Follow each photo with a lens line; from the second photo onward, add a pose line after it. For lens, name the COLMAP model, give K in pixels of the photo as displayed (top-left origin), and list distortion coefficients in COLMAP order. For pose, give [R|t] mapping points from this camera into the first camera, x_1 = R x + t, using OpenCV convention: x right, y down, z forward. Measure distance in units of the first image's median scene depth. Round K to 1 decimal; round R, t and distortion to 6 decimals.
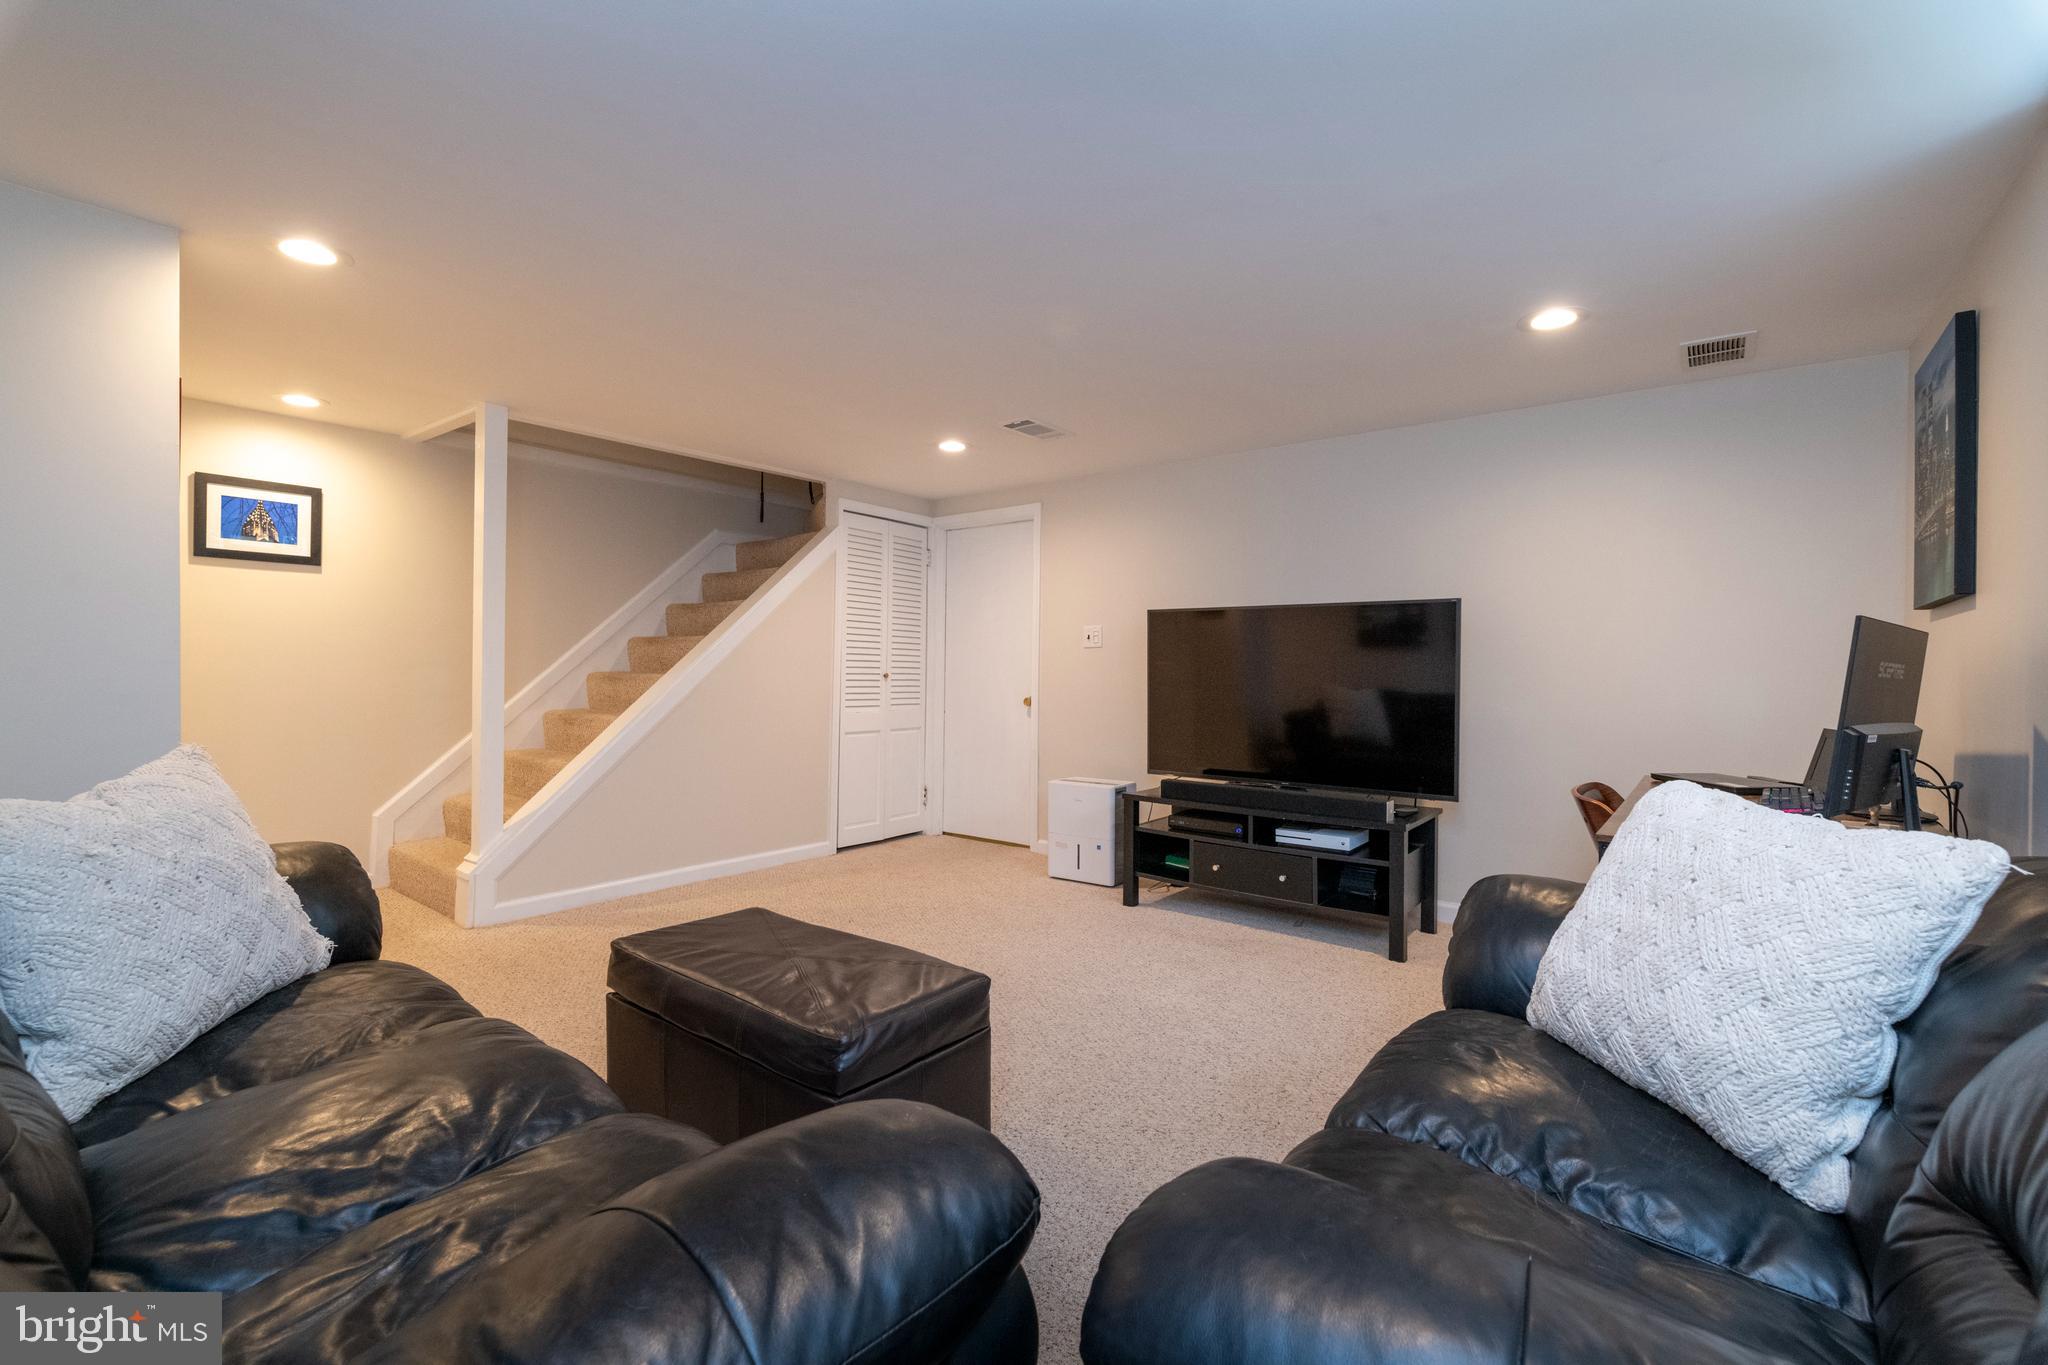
lens RADIAL K [[897.7, 0, 1026.3], [0, 897.7, 673.6], [0, 0, 1]] dist [0.014083, -0.007802]
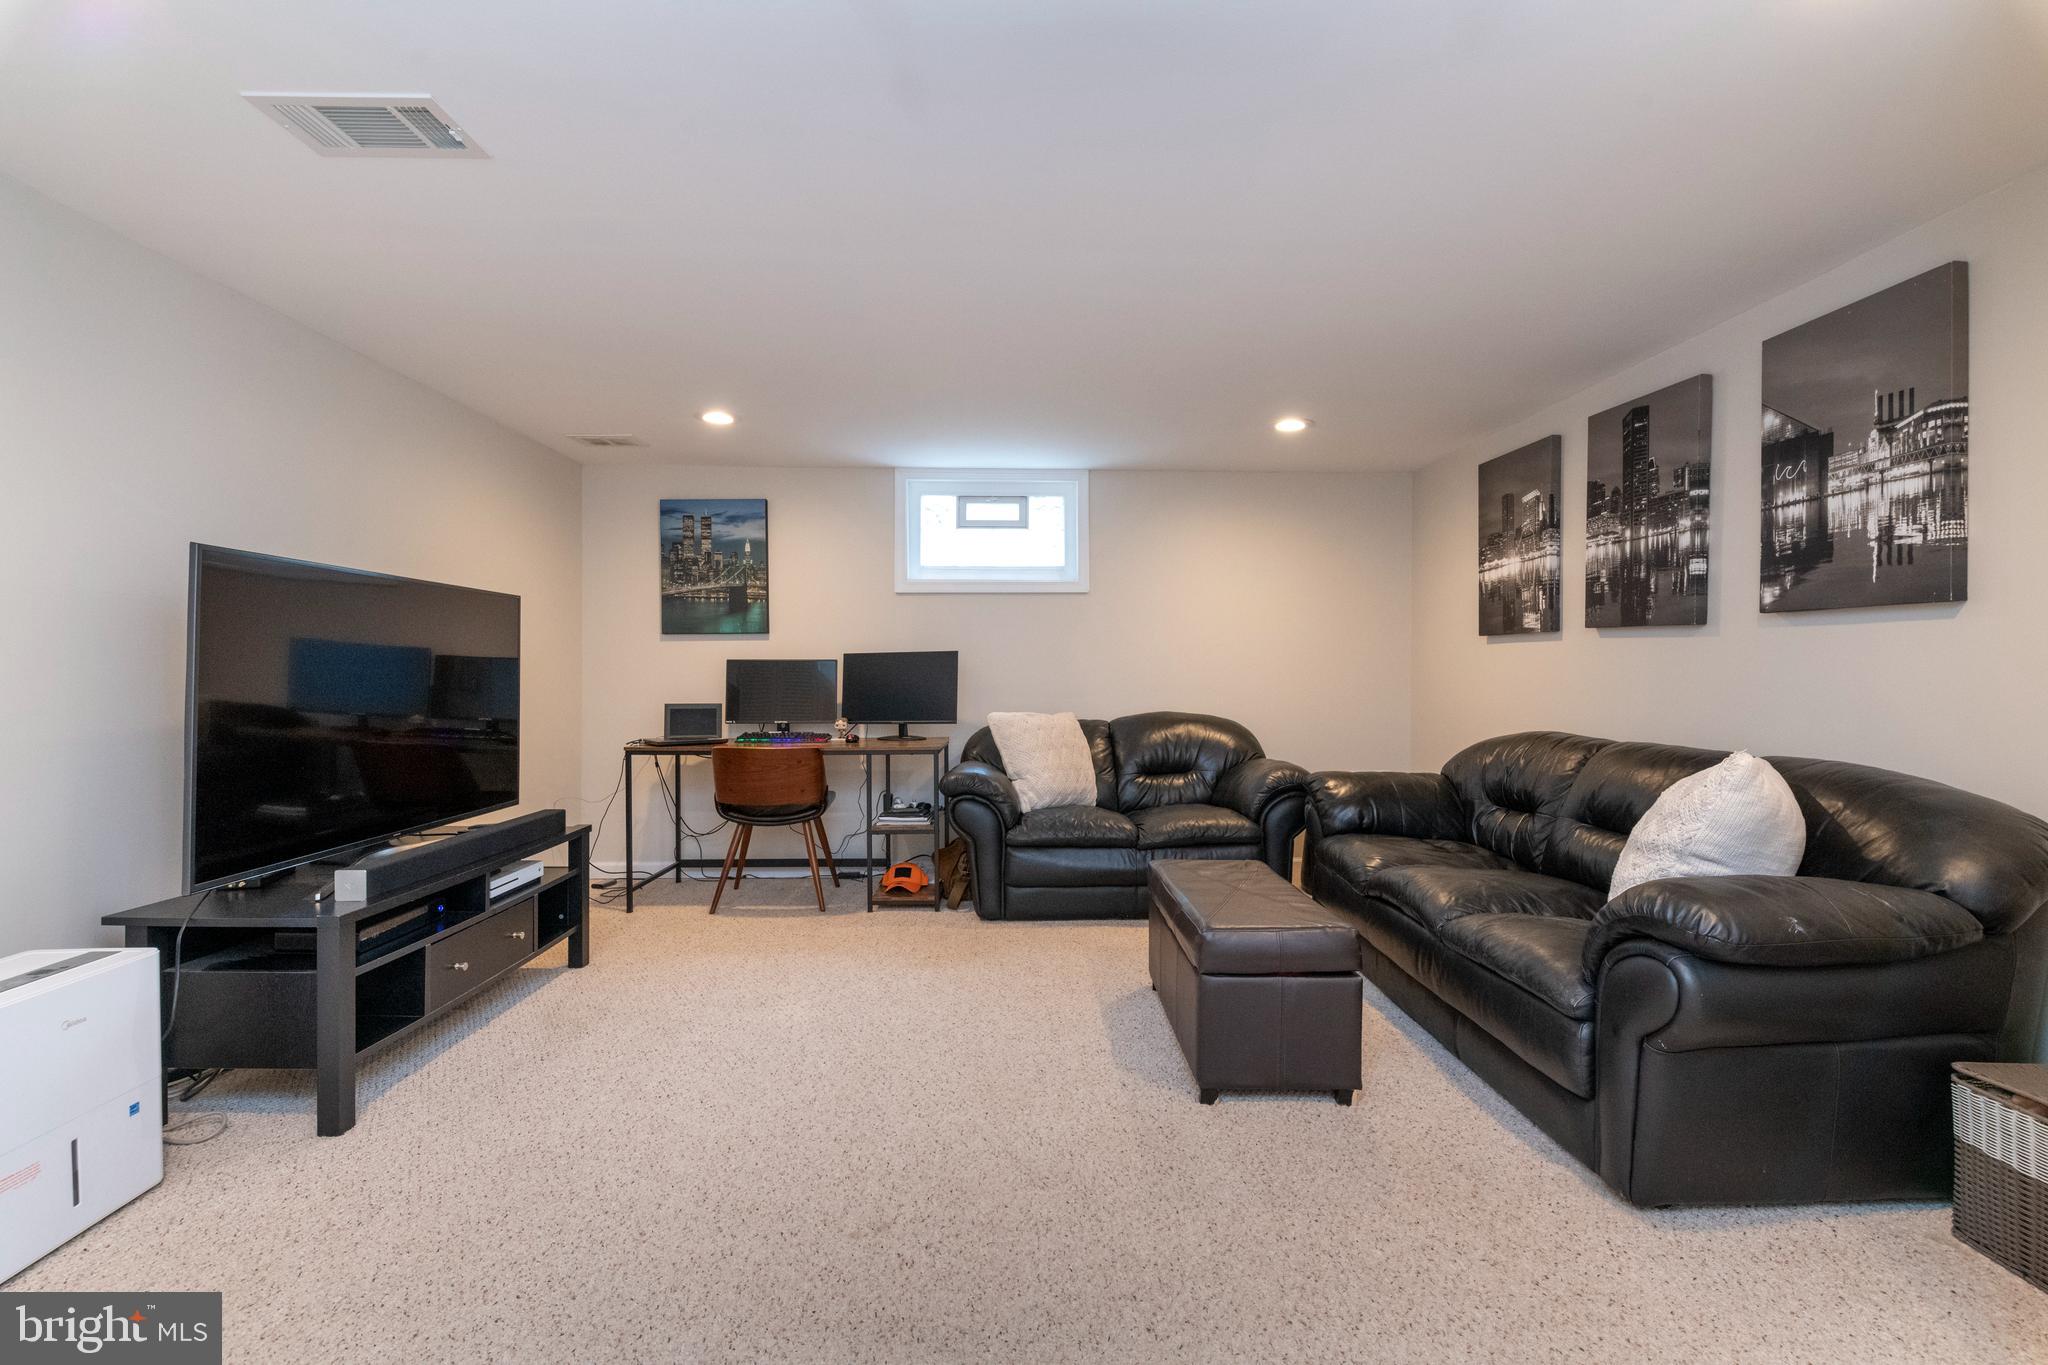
lens RADIAL K [[897.7, 0, 1019.0], [0, 897.7, 674.2], [0, 0, 1]] dist [0.014083, -0.007802]
pose [[-0.634041, -0.008062, 0.773258, -0.587493], [0.003330, 0.999908, 0.013156, -0.008911], [-0.773292, 0.010917, -0.633956, 1.141906]]
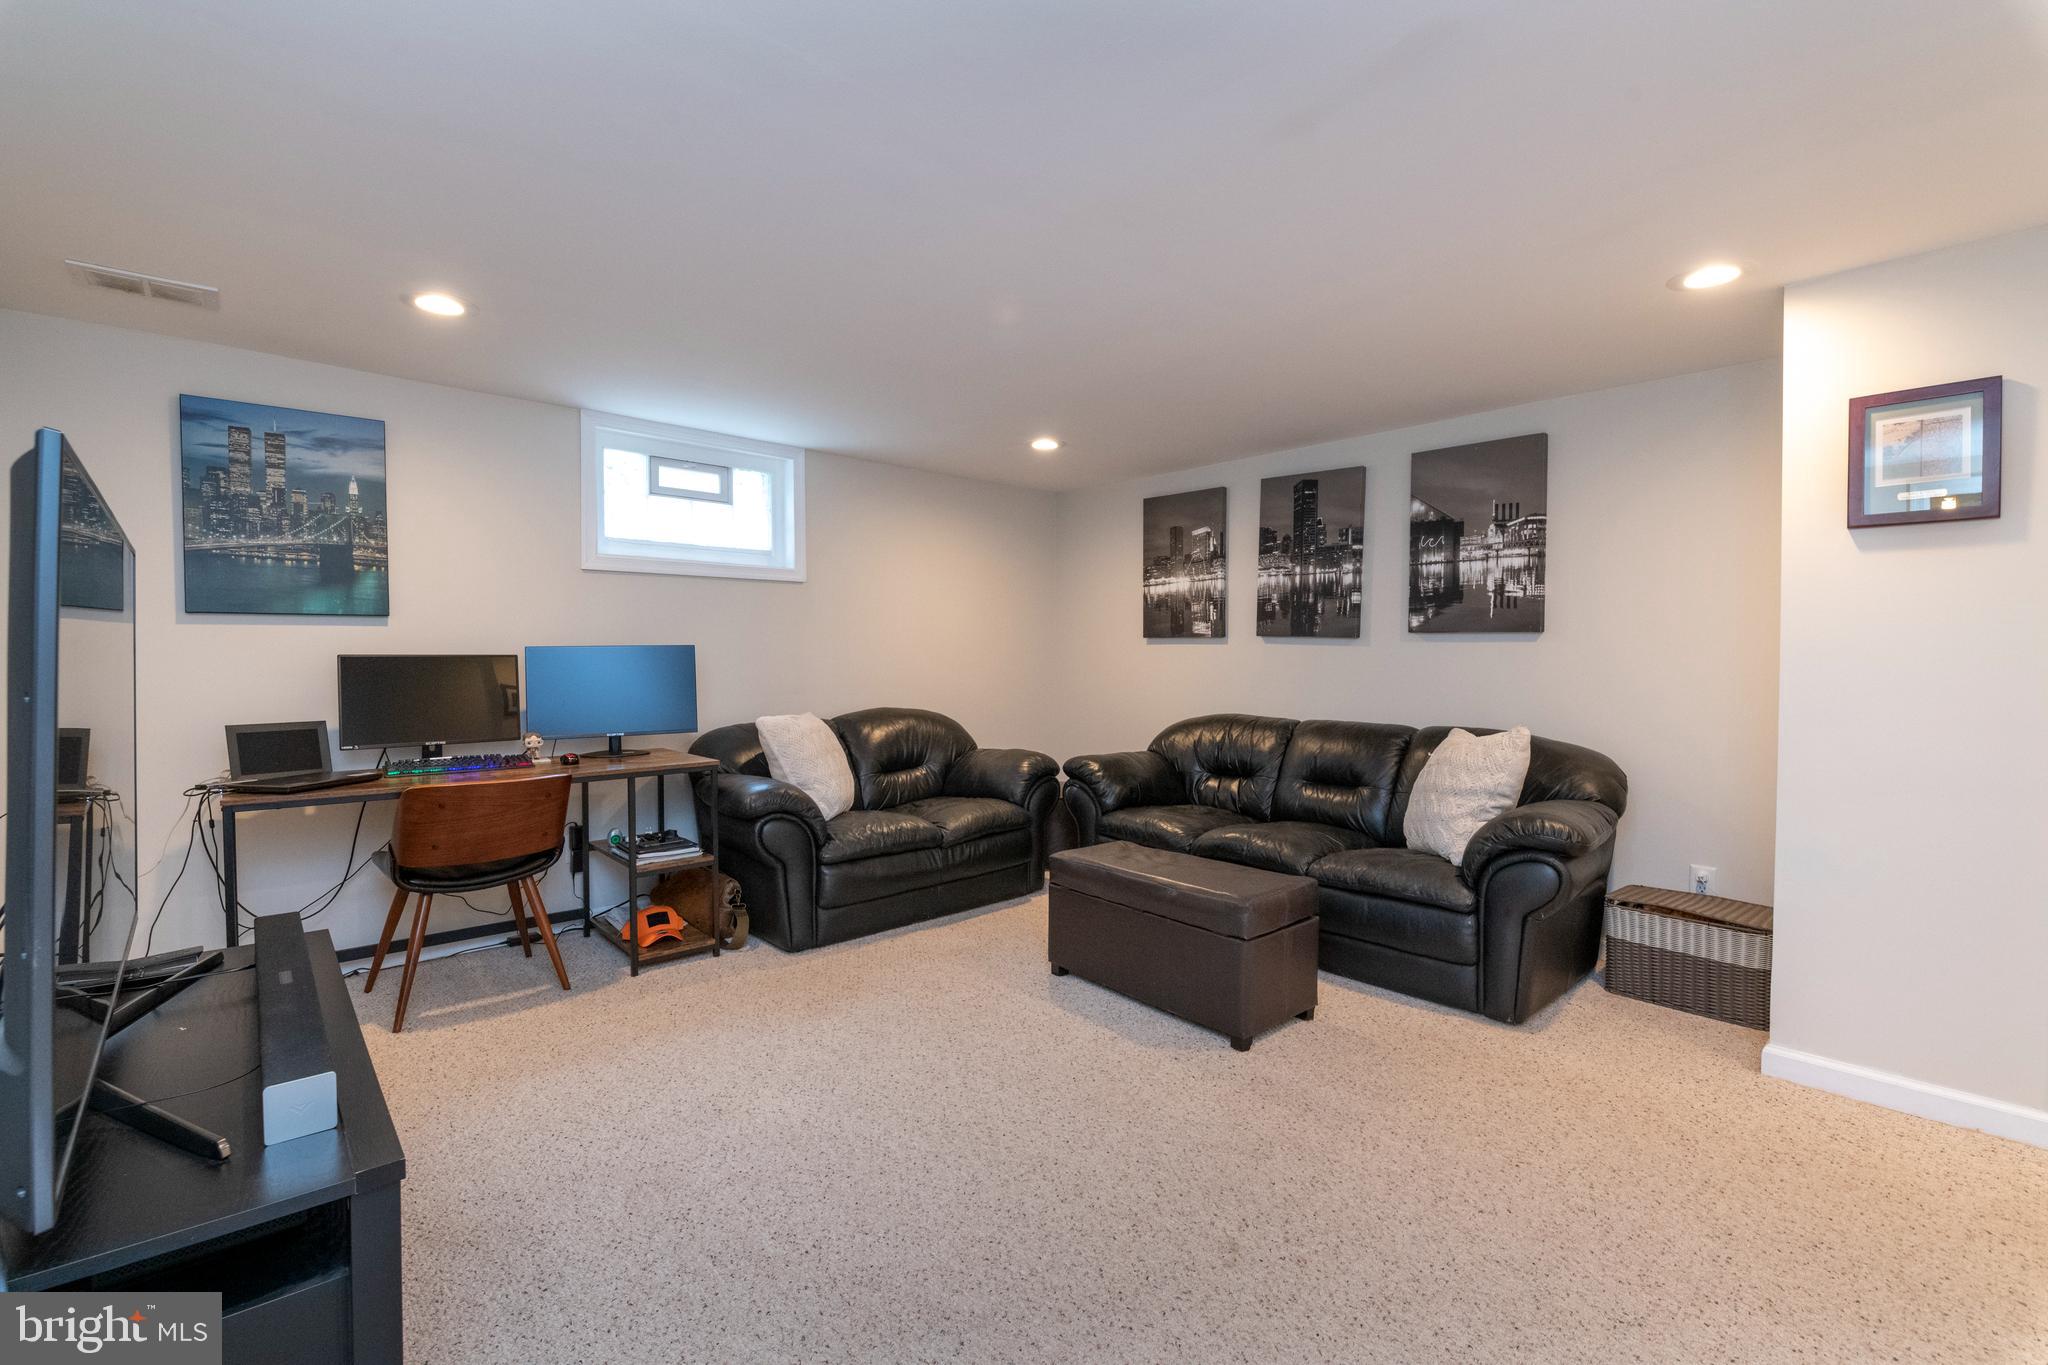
lens RADIAL K [[897.7, 0, 1020.1], [0, 897.7, 673.1], [0, 0, 1]] dist [0.014083, -0.007802]
pose [[-0.985727, -0.011821, 0.167936, -0.137213], [-0.006585, 0.999476, 0.031699, -0.027823], [-0.168222, 0.030141, -0.985288, 1.378719]]
